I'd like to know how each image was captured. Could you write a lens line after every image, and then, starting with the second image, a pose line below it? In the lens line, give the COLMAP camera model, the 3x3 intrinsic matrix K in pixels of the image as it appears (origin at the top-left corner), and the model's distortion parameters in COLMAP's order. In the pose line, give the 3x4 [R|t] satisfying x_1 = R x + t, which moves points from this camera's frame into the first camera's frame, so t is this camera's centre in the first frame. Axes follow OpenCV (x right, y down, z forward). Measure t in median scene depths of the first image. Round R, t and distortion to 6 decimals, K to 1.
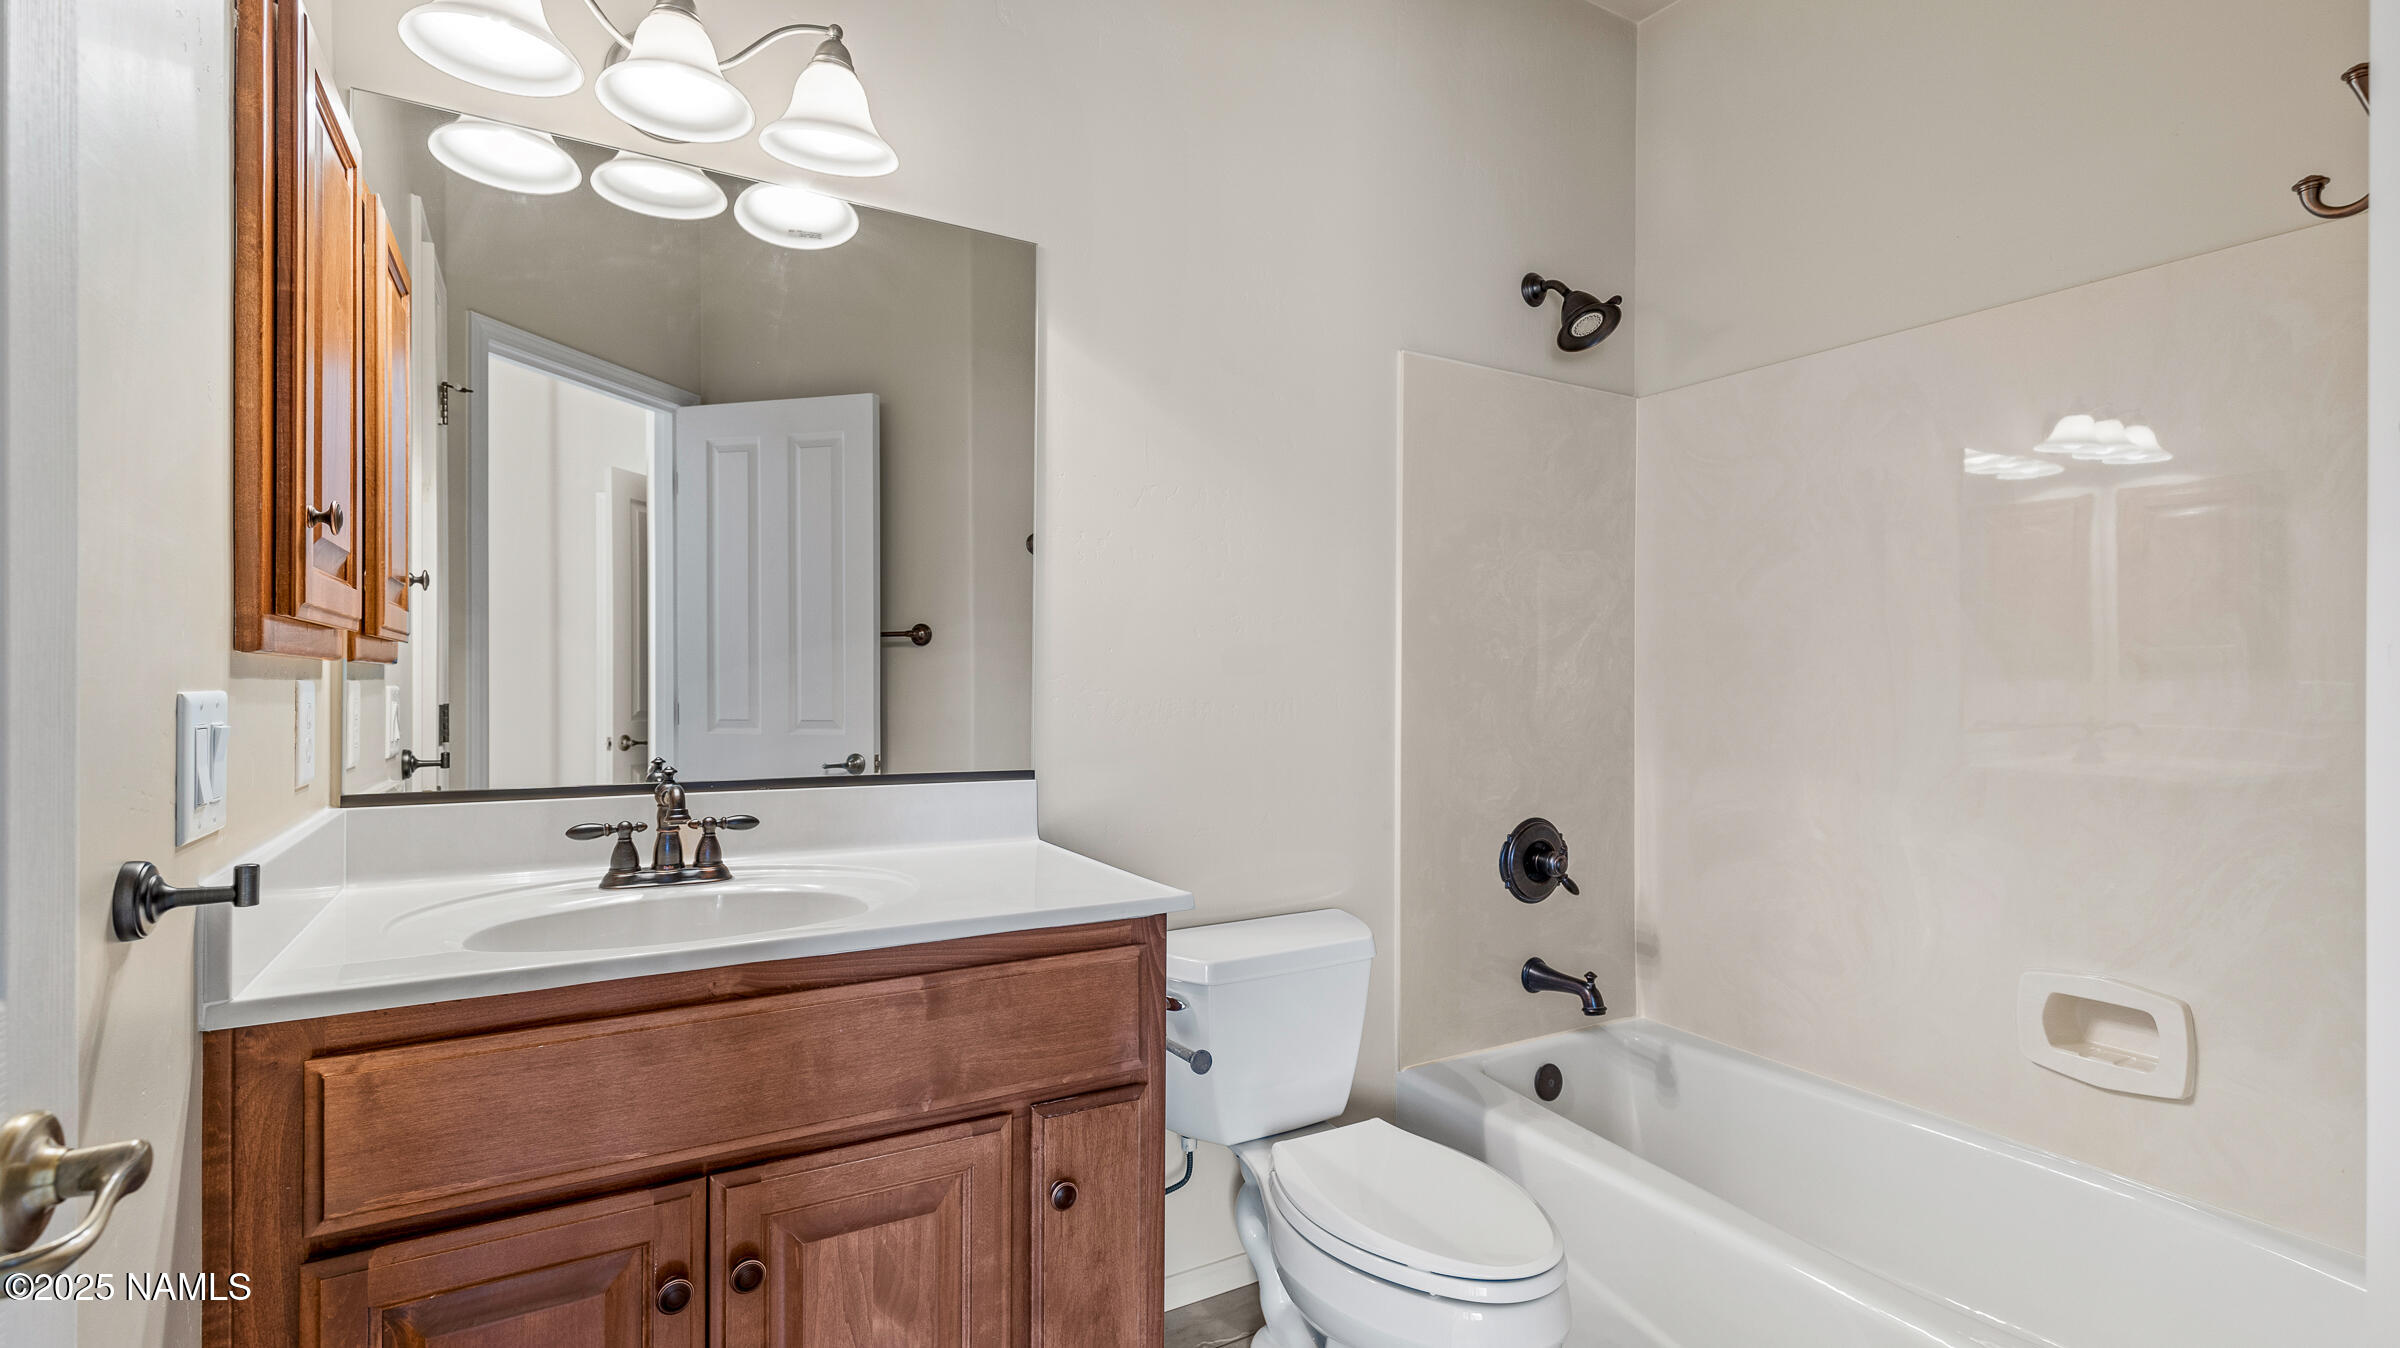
lens RADIAL K [[1076.8, 0, 1184.9], [0, 1076.8, 680.5], [0, 0, 1]] dist [0.001606, 0.000696]
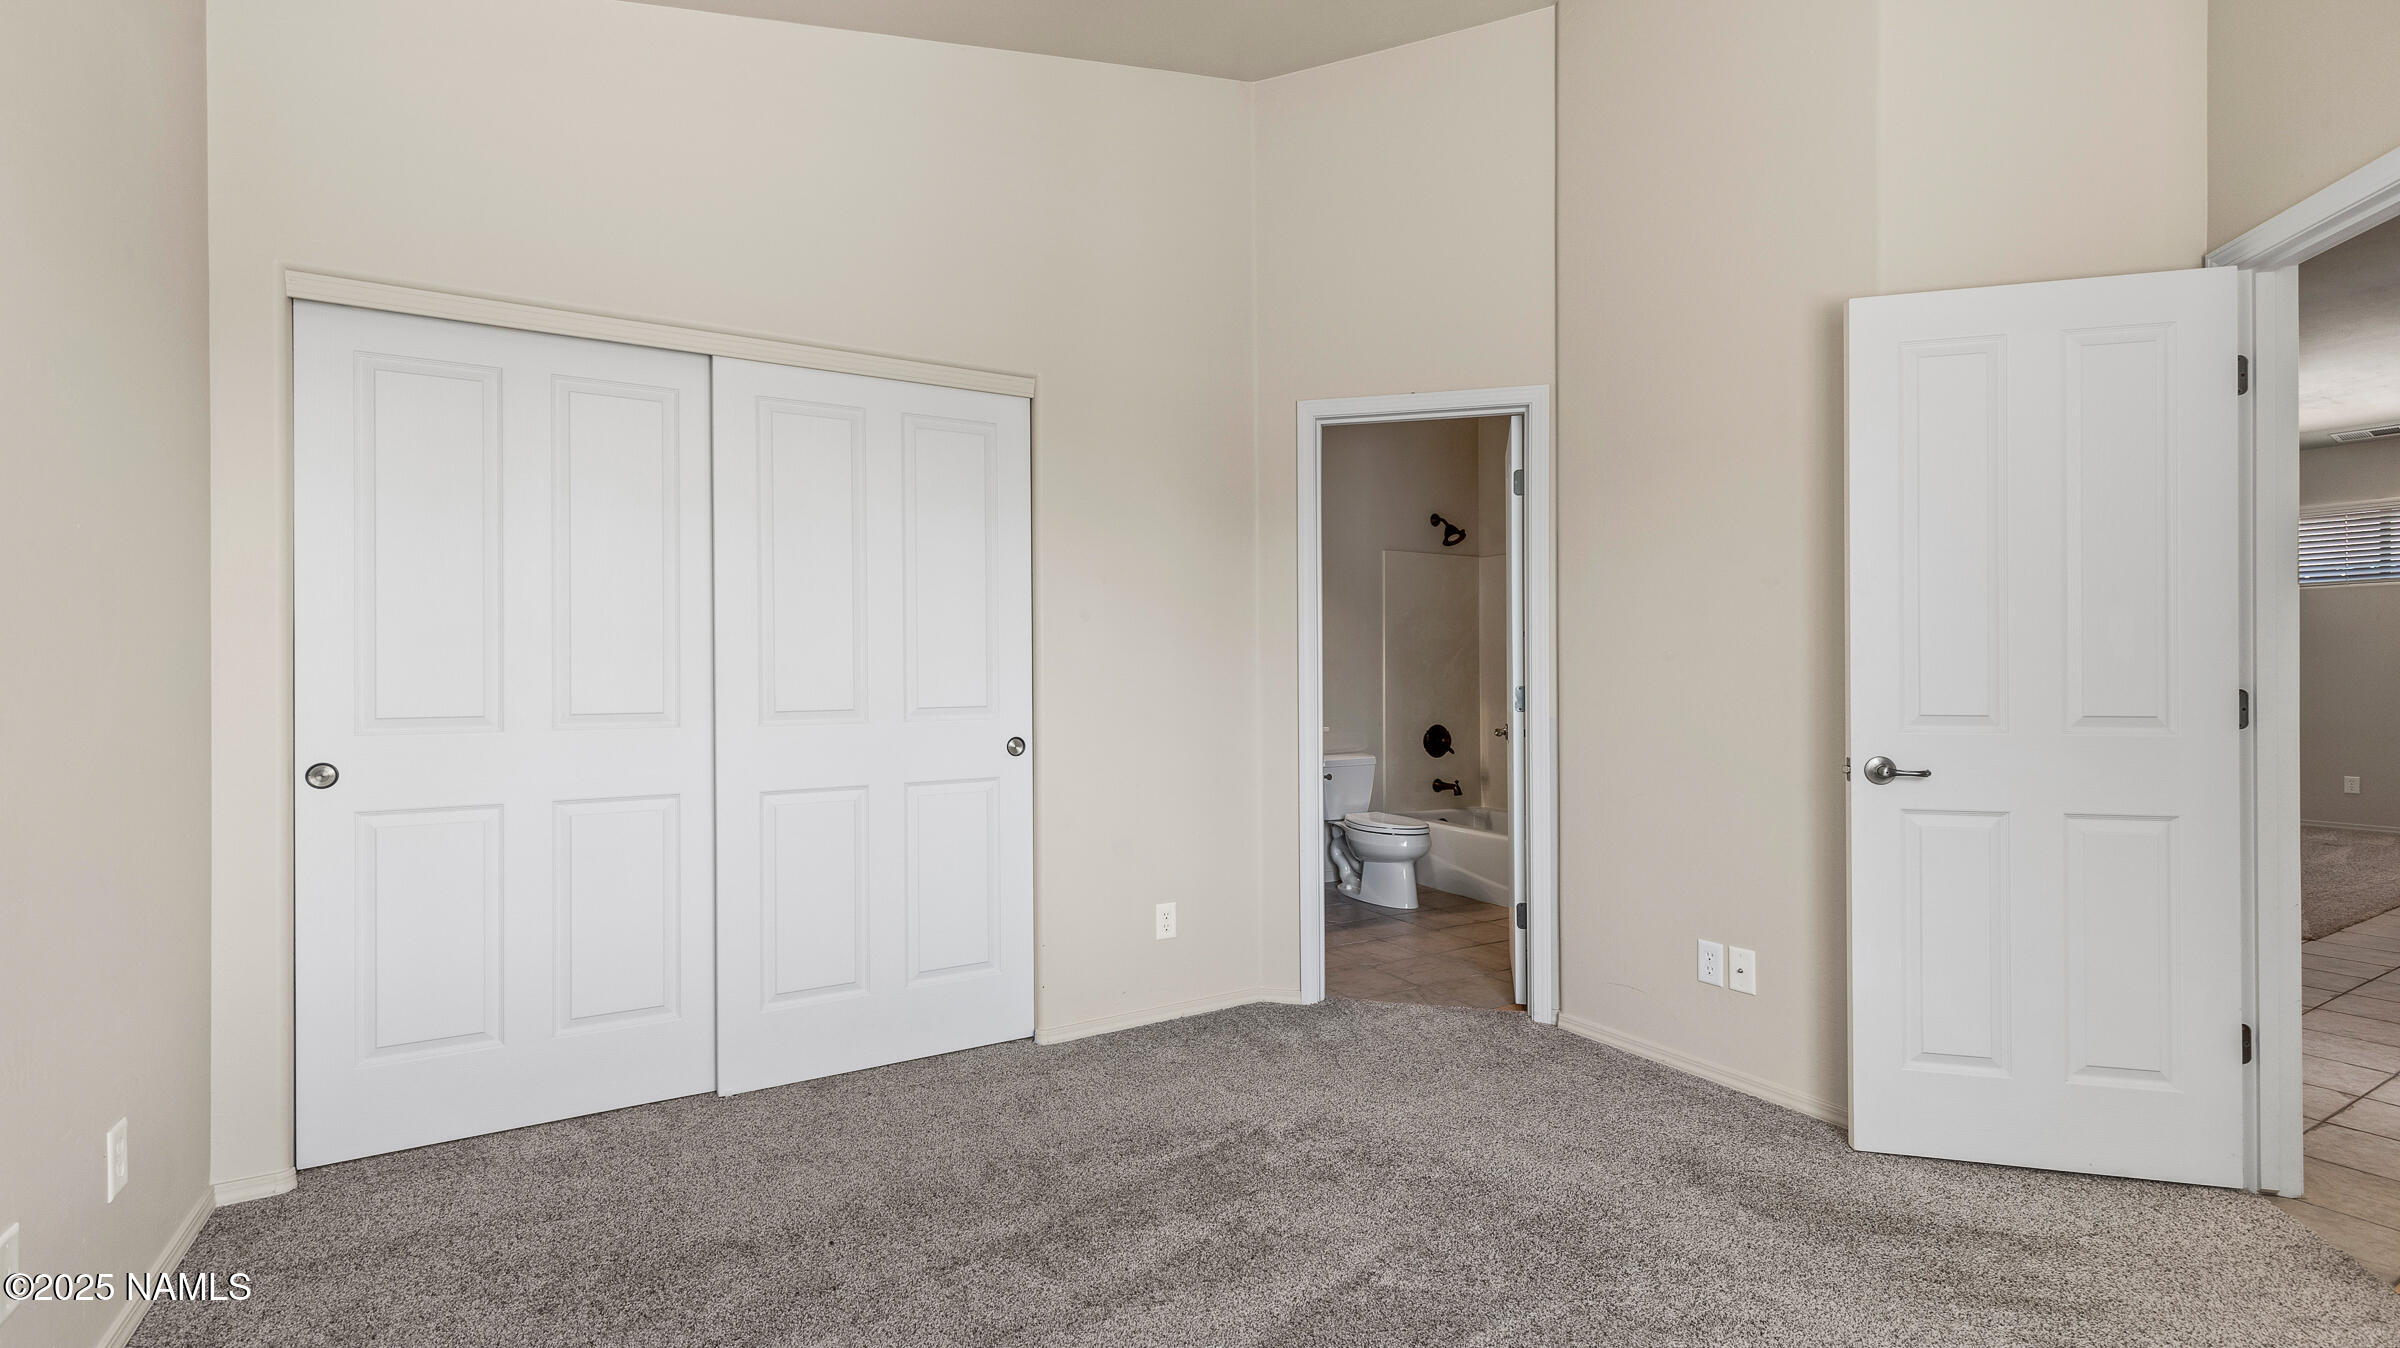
lens RADIAL K [[1076.8, 0, 1202.6], [0, 1076.8, 666.0], [0, 0, 1]] dist [0.001606, 0.000696]
pose [[0.999676, -0.013821, 0.021376, -0.295848], [0.013796, 0.999904, 0.001308, -0.026569], [-0.021392, -0.001013, 0.999771, -1.588061]]
